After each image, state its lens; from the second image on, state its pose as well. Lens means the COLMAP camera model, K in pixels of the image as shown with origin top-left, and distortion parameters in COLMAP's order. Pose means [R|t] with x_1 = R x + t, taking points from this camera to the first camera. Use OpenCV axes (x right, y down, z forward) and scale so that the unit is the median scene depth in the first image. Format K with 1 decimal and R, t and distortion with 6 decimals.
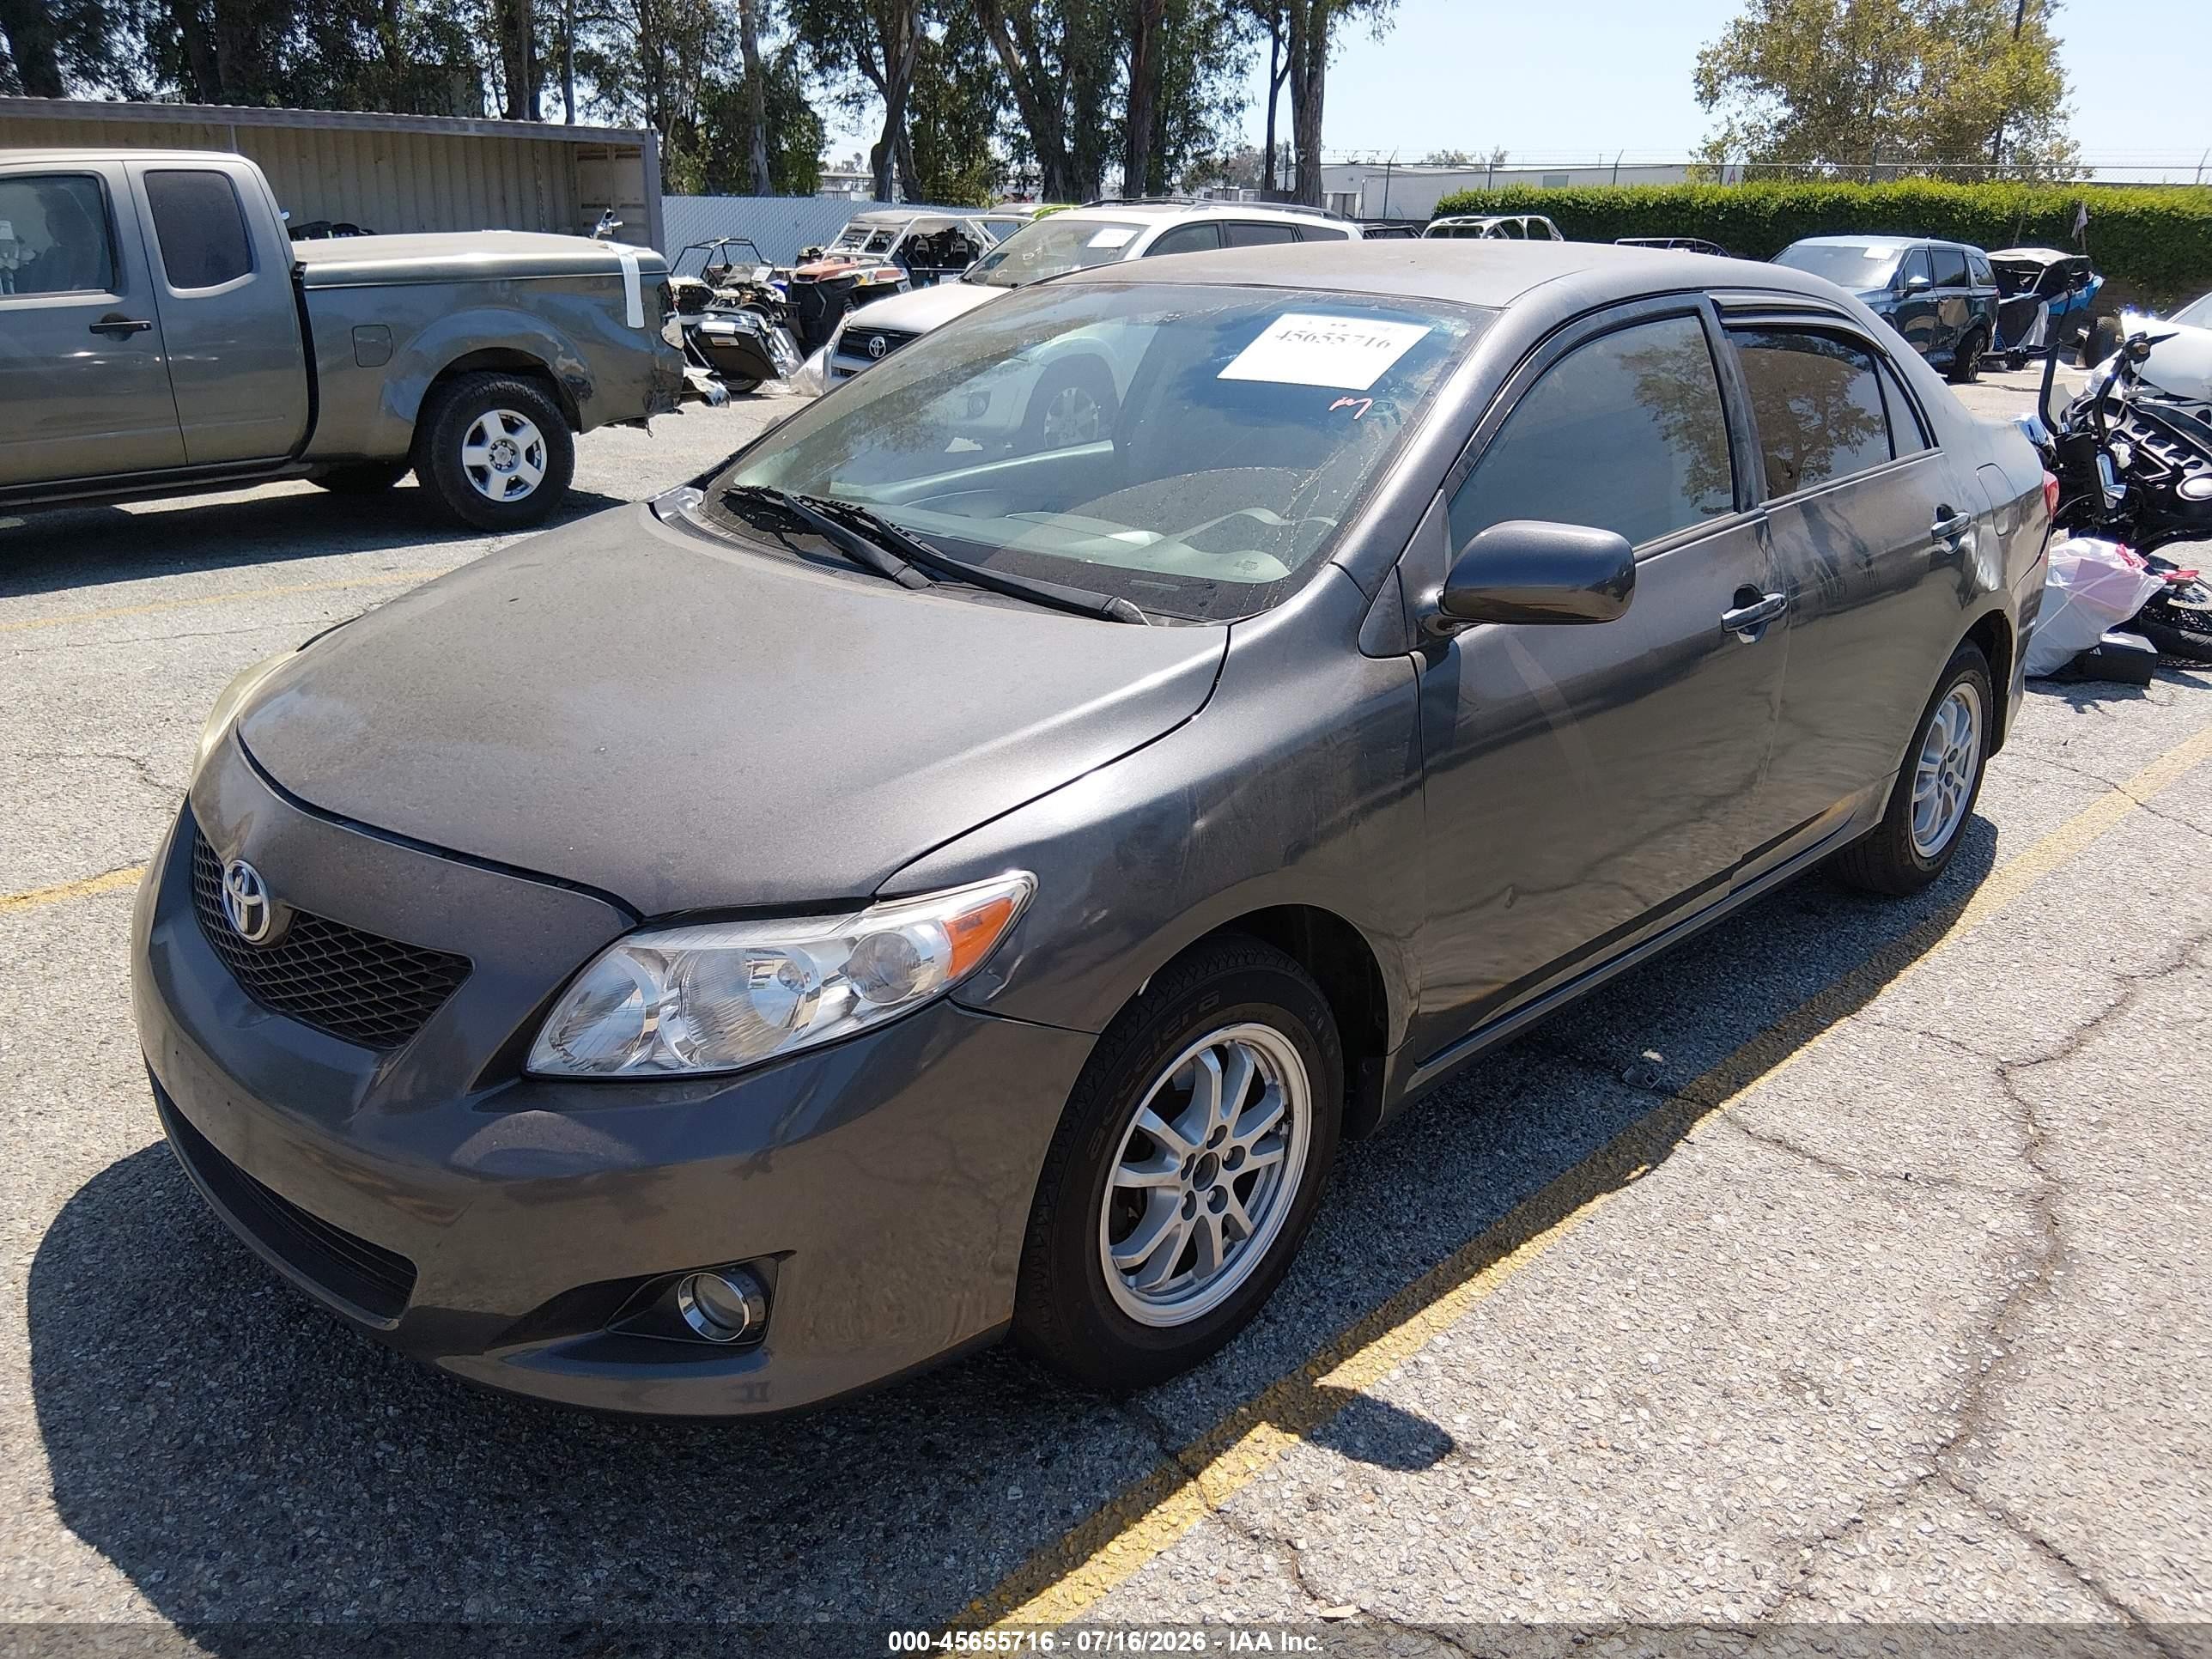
lens RADIAL K [[1727.8, 0, 1146.9], [0, 1727.8, 838.9], [0, 0, 1]] dist [0.051179, -0.086750]
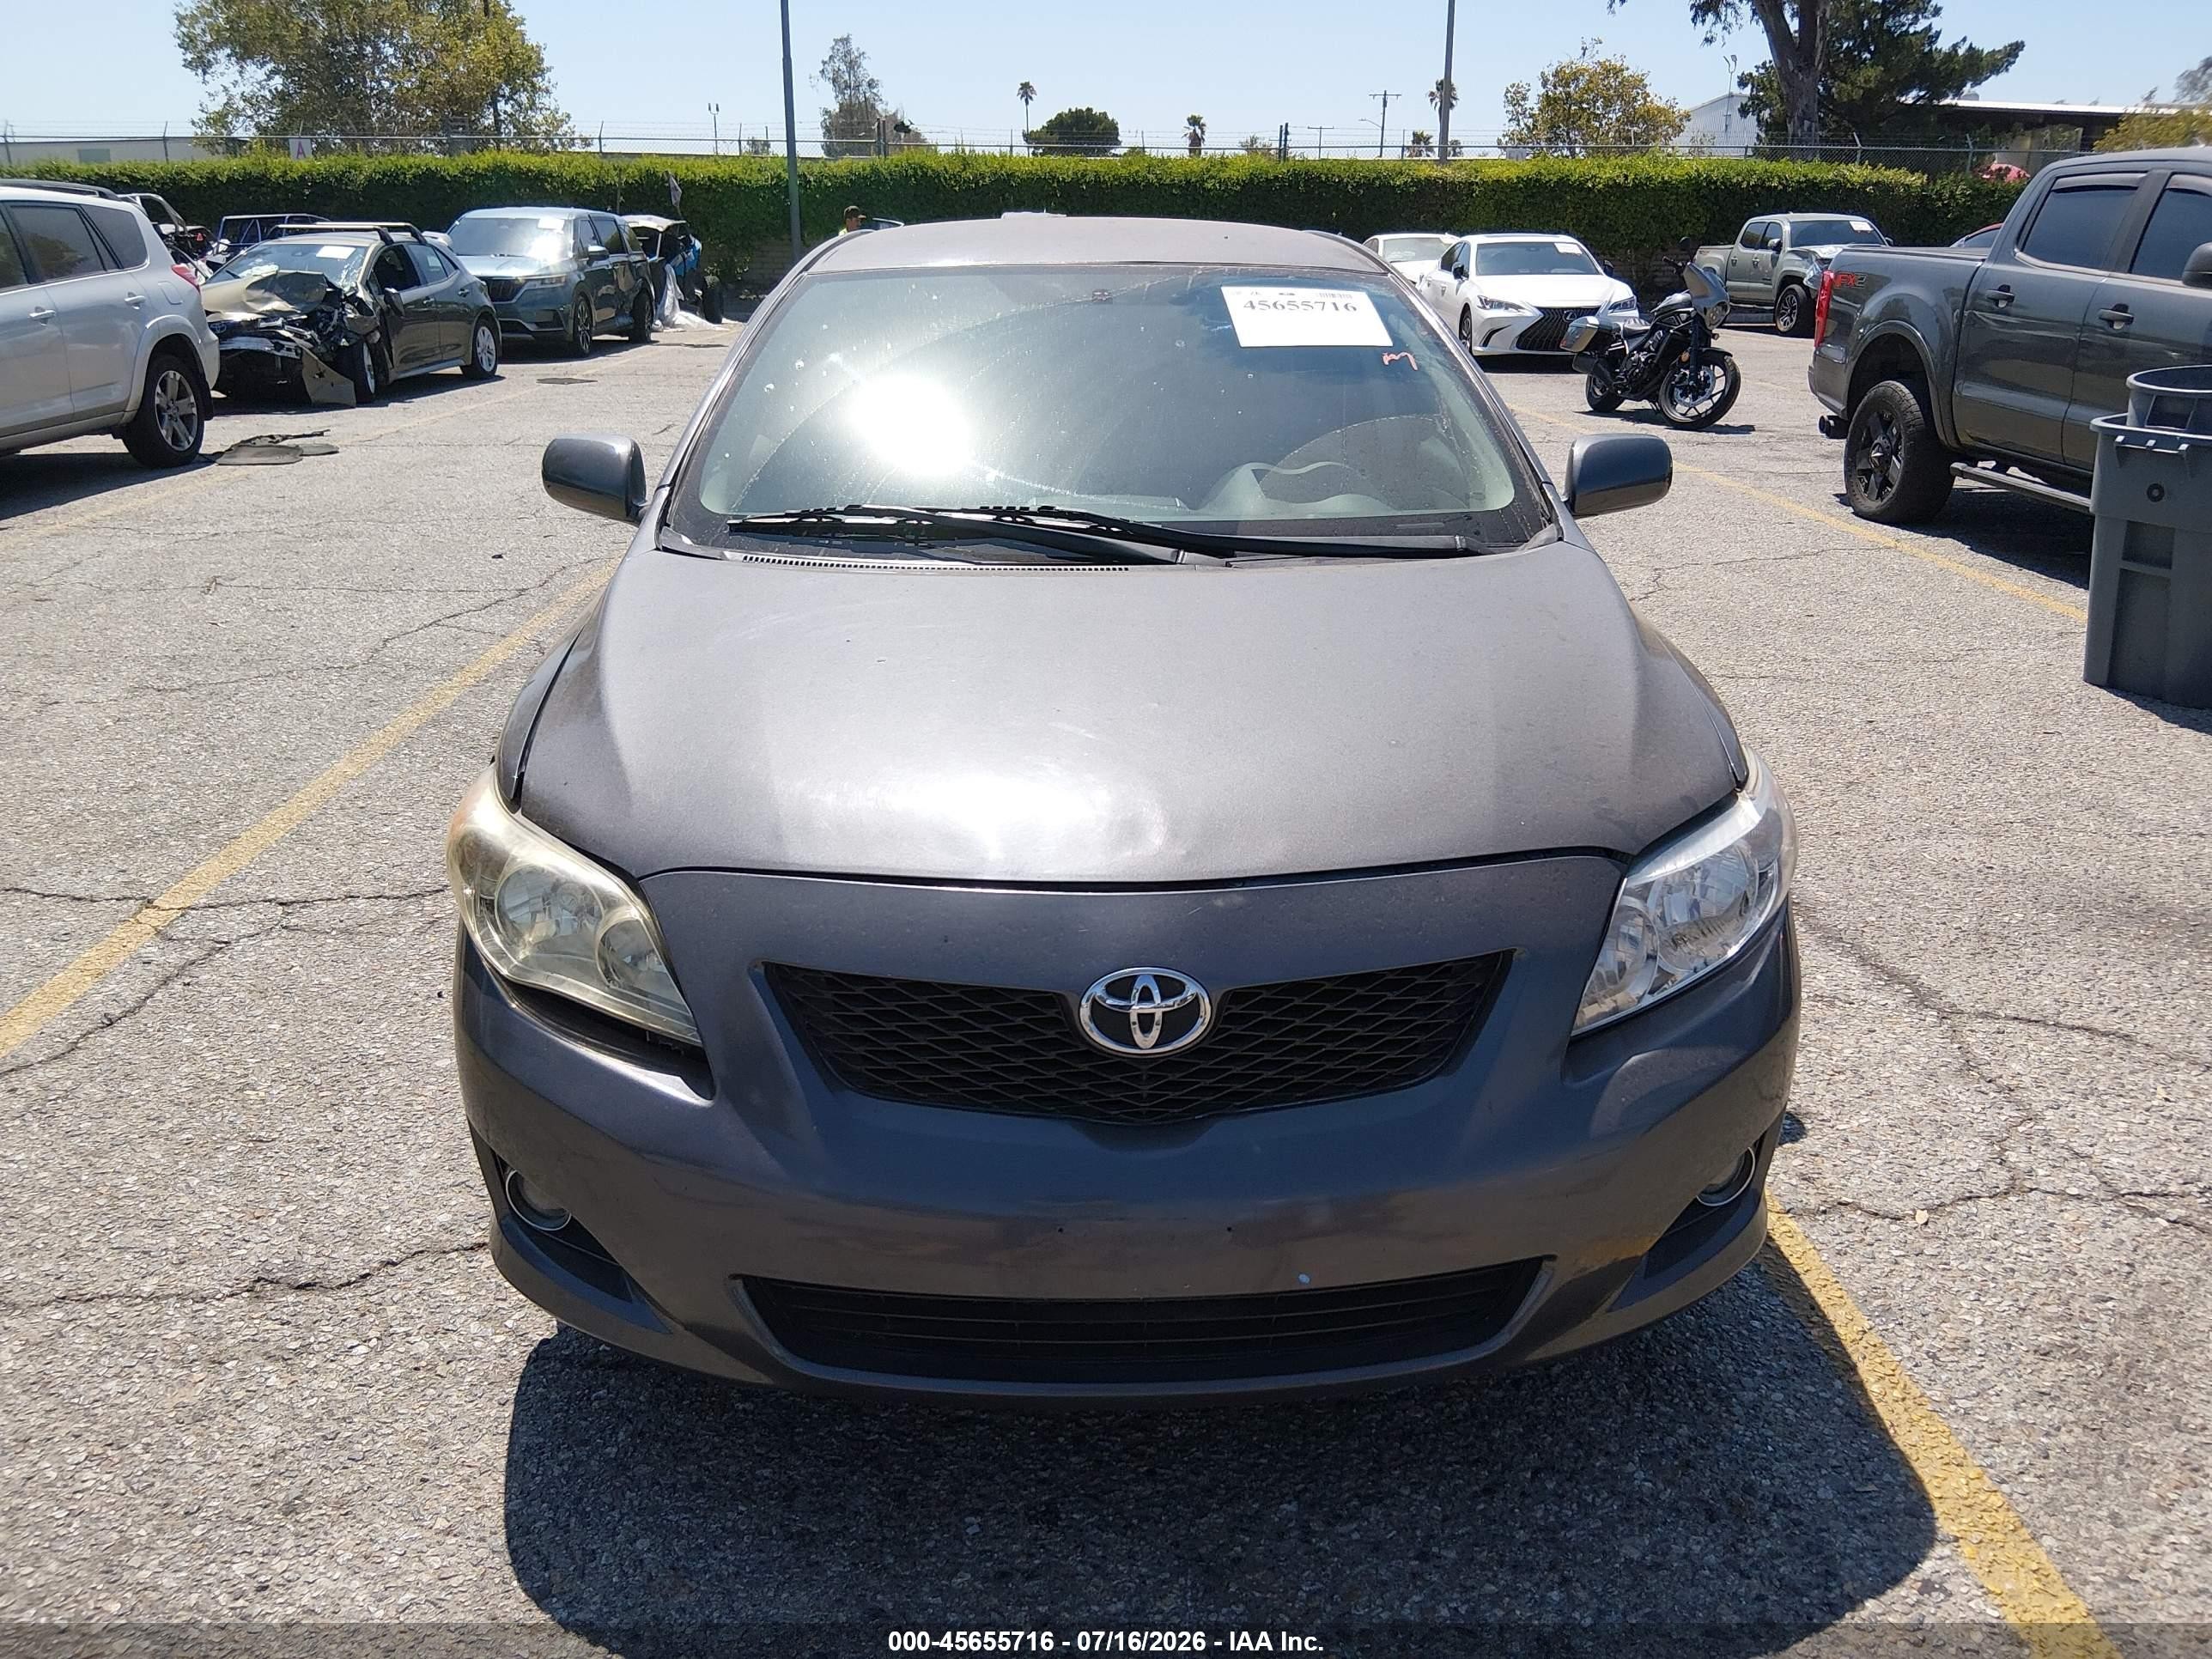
lens RADIAL K [[1727.8, 0, 1115.5], [0, 1727.8, 815.8], [0, 0, 1]] dist [0.051179, -0.086750]
pose [[0.721165, -0.248964, 0.646481, -0.024966], [0.247101, 0.964253, 0.095692, -0.003376], [-0.647195, 0.090736, 0.756905, 0.008130]]
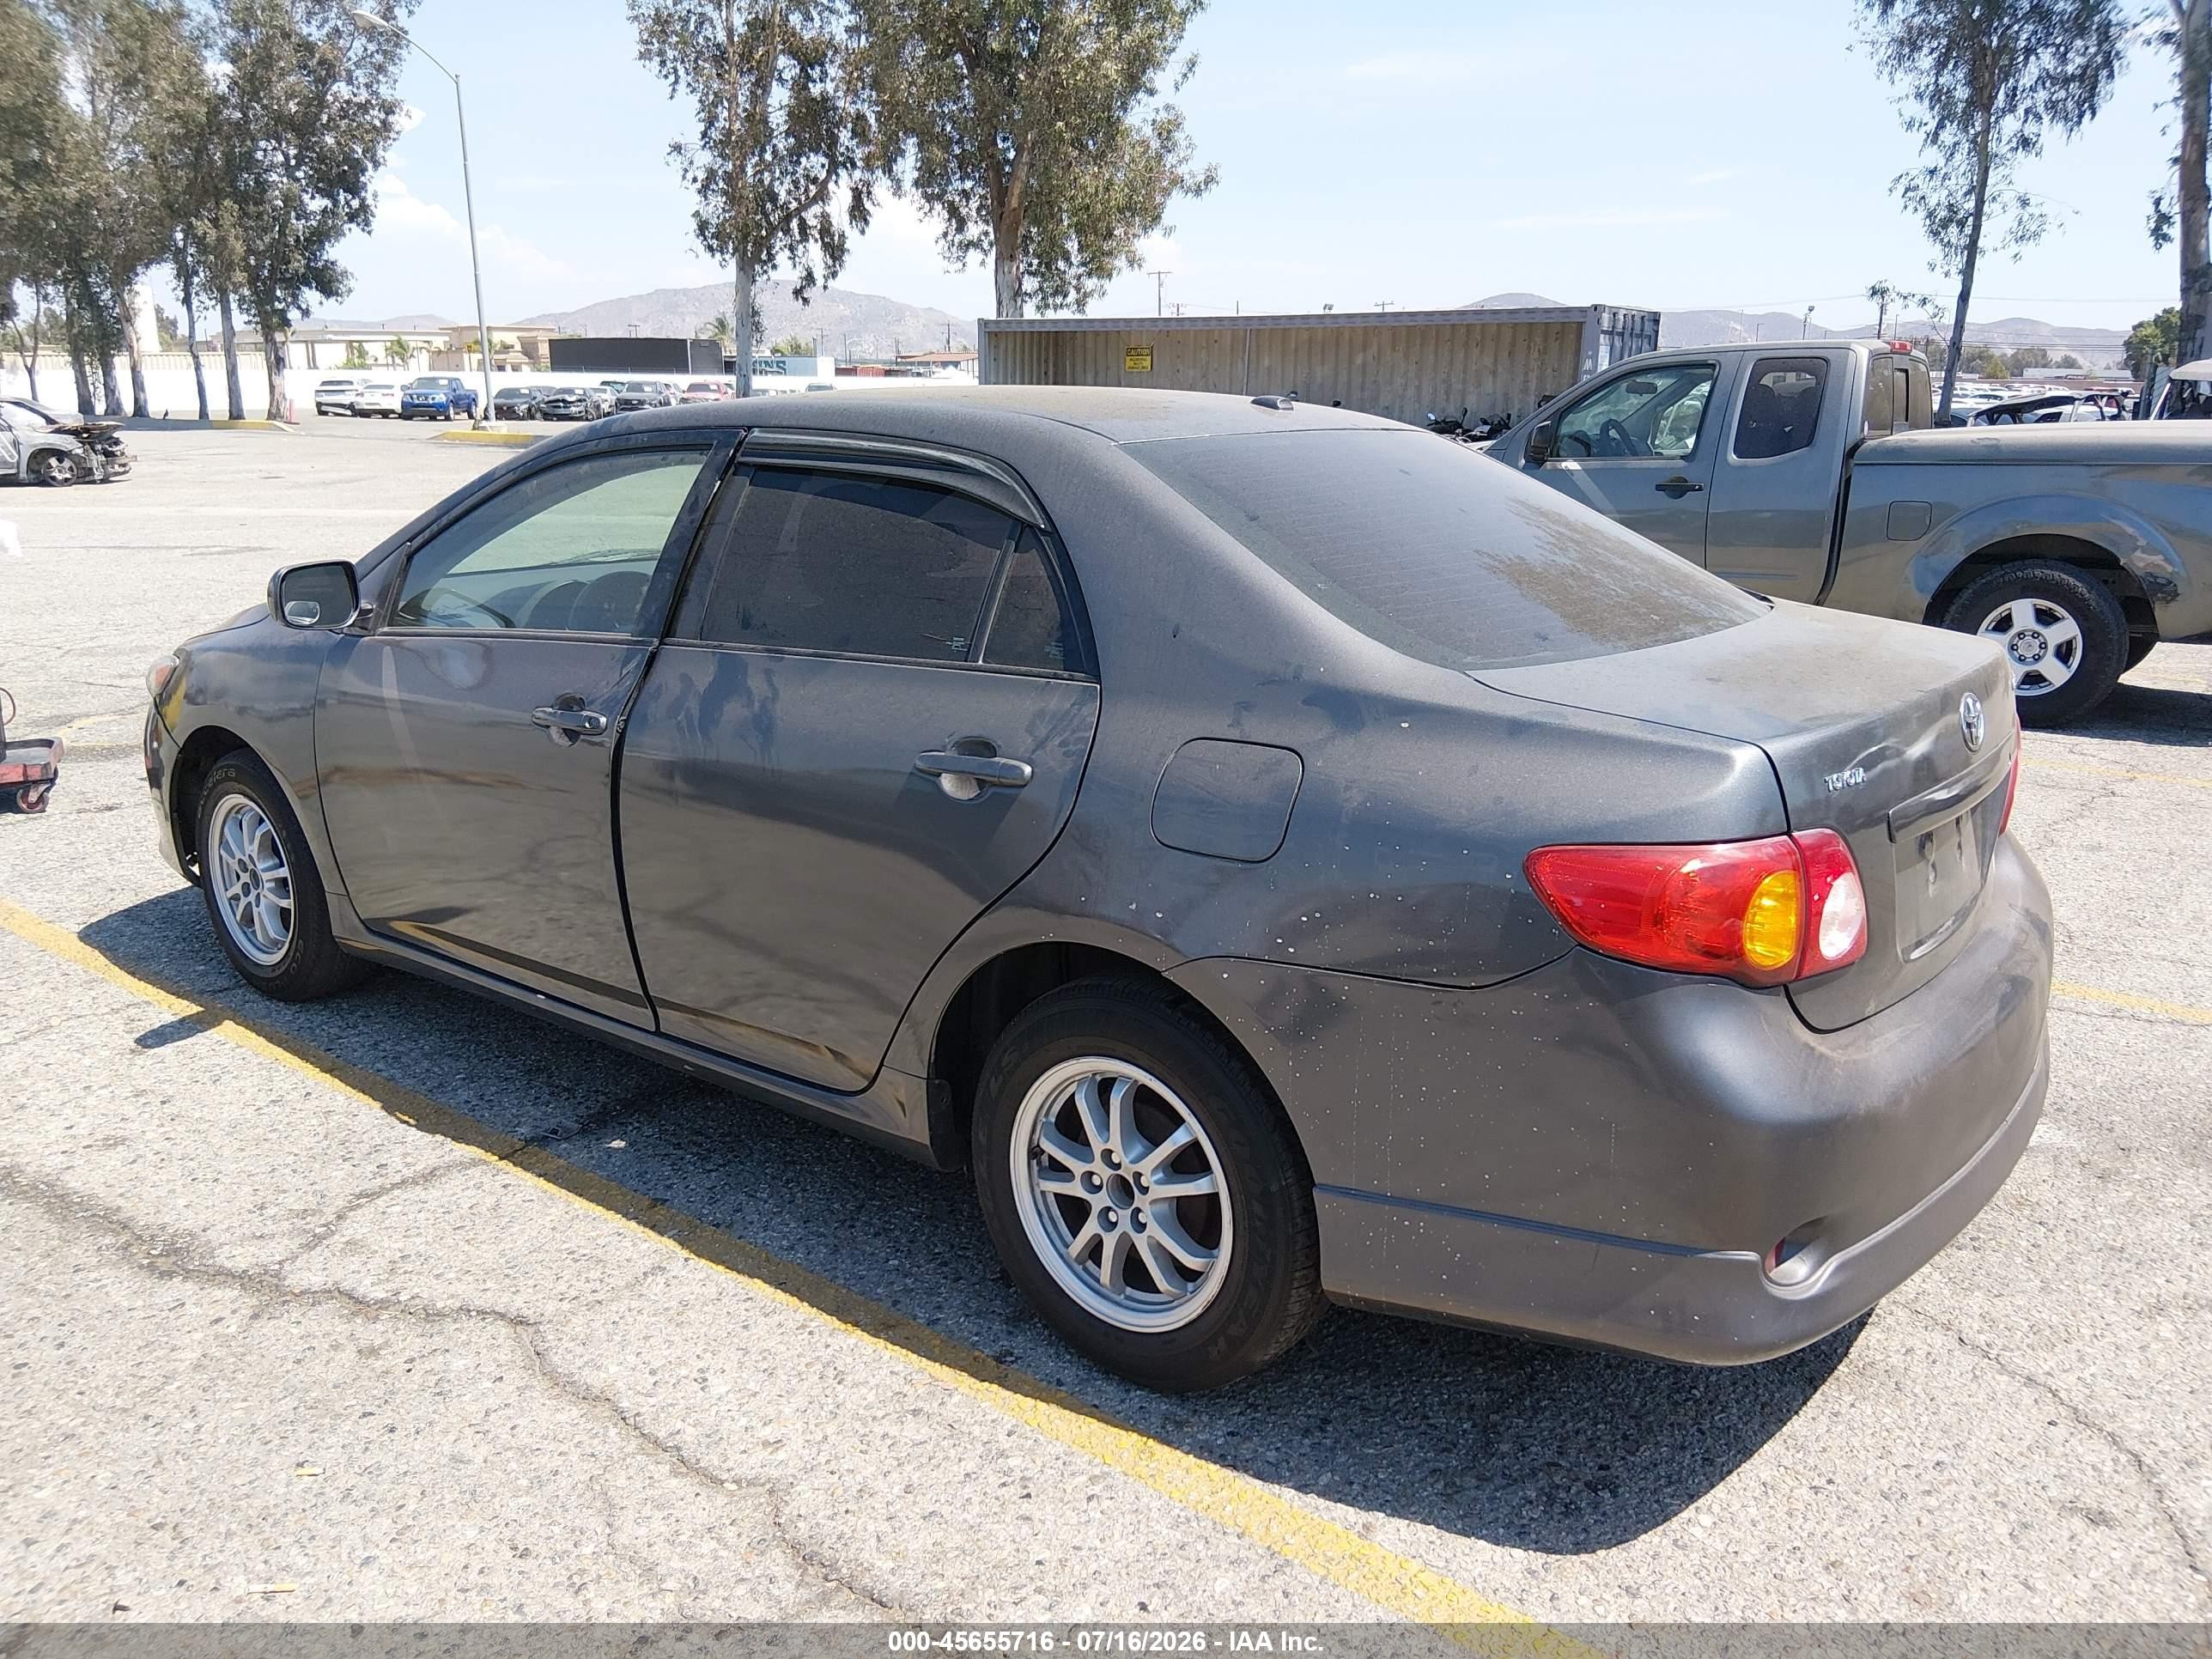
lens RADIAL K [[1727.8, 0, 1115.6], [0, 1727.8, 821.2], [0, 0, 1]] dist [0.051179, -0.086750]
pose [[0.077584, 0.221983, -0.971959, 0.846999], [-0.339514, 0.922510, 0.183589, -0.227121], [0.937396, 0.315750, 0.146939, 0.706719]]
